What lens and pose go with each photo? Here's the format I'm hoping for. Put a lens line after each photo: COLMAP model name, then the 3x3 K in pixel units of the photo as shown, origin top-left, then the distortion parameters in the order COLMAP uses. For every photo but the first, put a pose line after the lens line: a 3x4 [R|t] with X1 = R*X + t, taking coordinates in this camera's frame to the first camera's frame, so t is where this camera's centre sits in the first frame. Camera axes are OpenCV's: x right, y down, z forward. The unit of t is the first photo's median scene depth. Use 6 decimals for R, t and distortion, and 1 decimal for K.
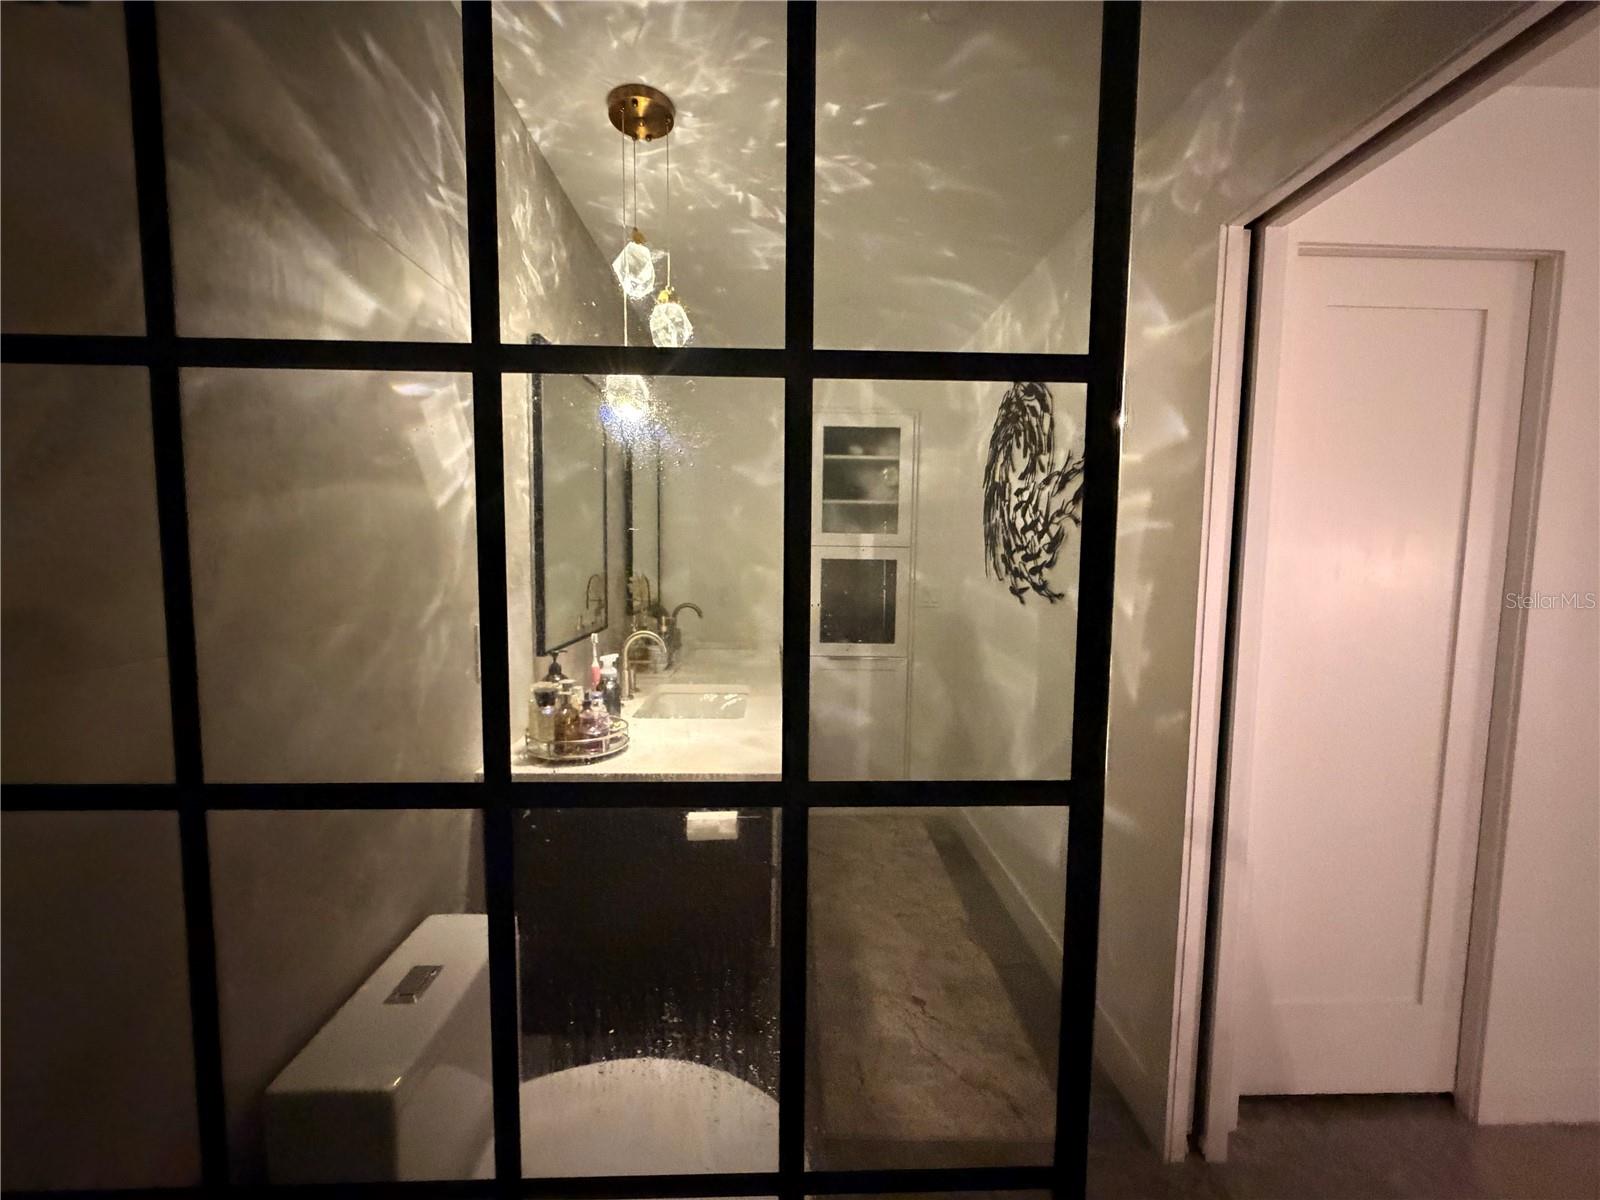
lens RADIAL K [[638.7, 0, 792.4], [0, 638.7, 598.4], [0, 0, 1]] dist [0.003787, -0.000361]
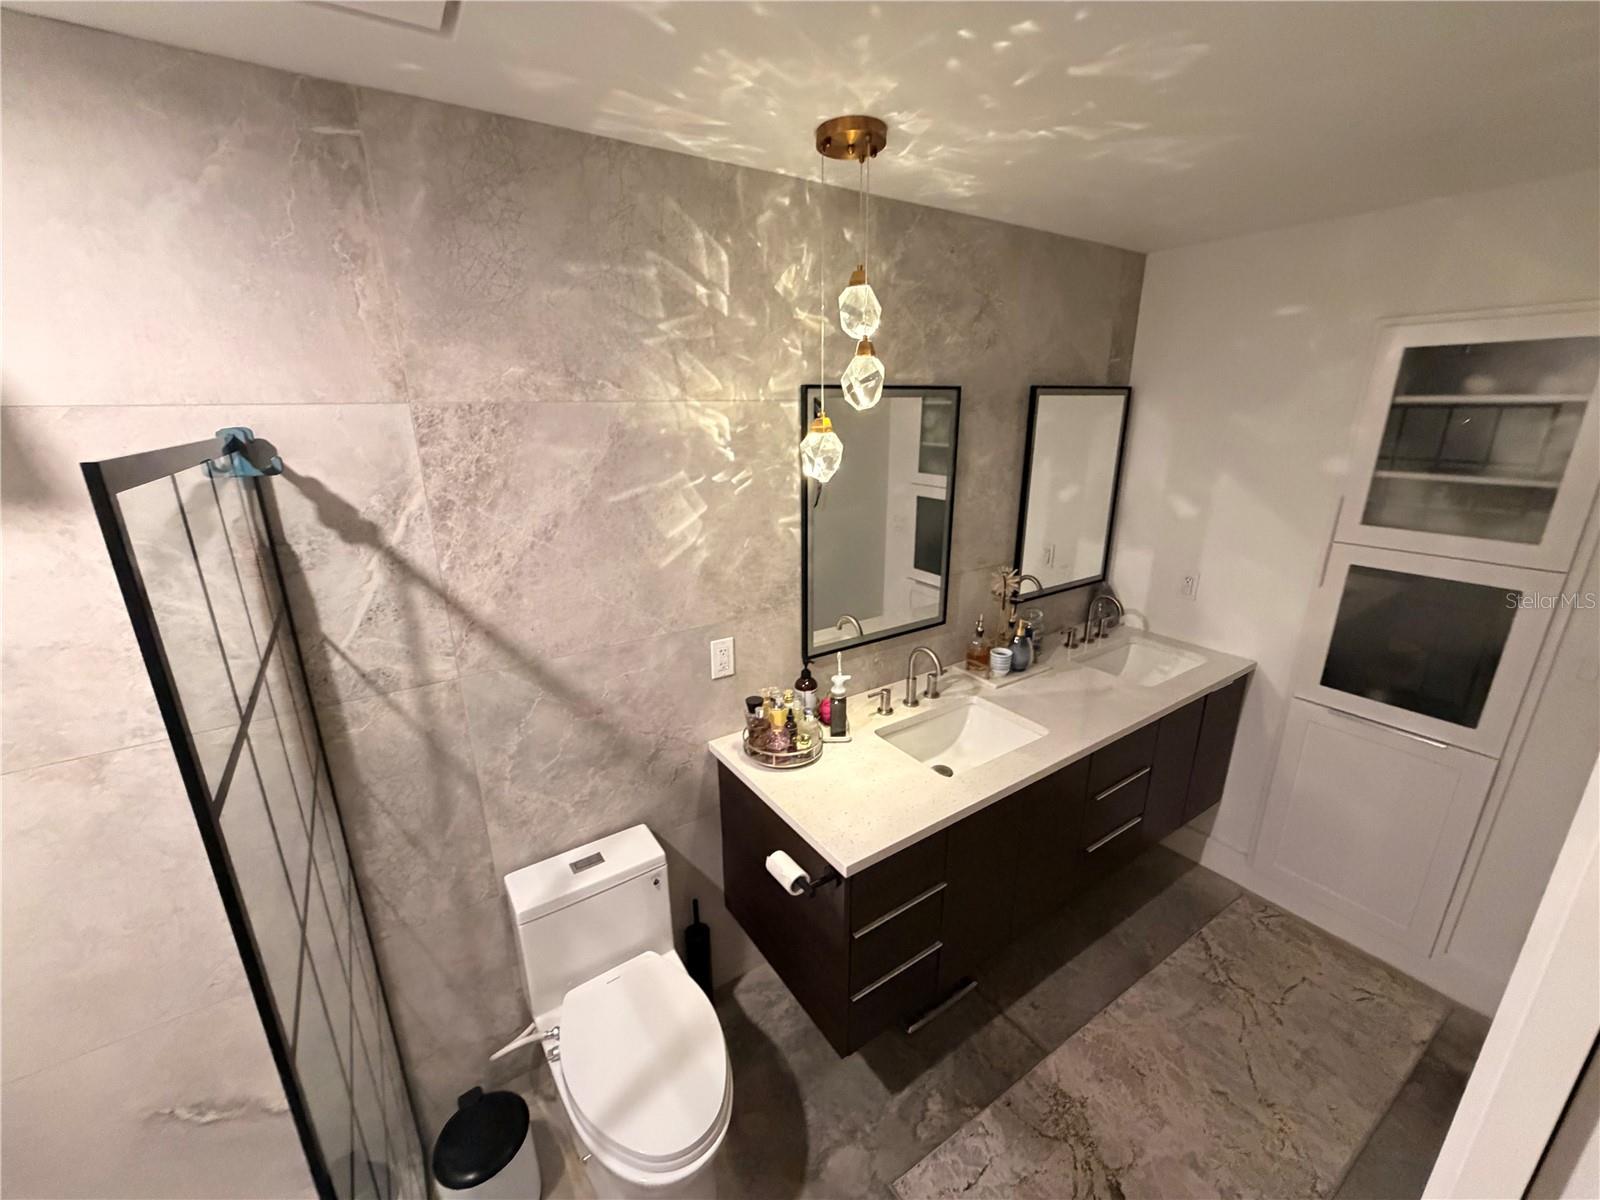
lens RADIAL K [[638.7, 0, 792.2], [0, 638.7, 603.4], [0, 0, 1]] dist [0.003787, -0.000361]
pose [[0.533941, 0.230893, -0.813385, 0.502765], [-0.048613, 0.968784, 0.243094, -0.277067], [0.844123, -0.090256, 0.528498, 0.323179]]
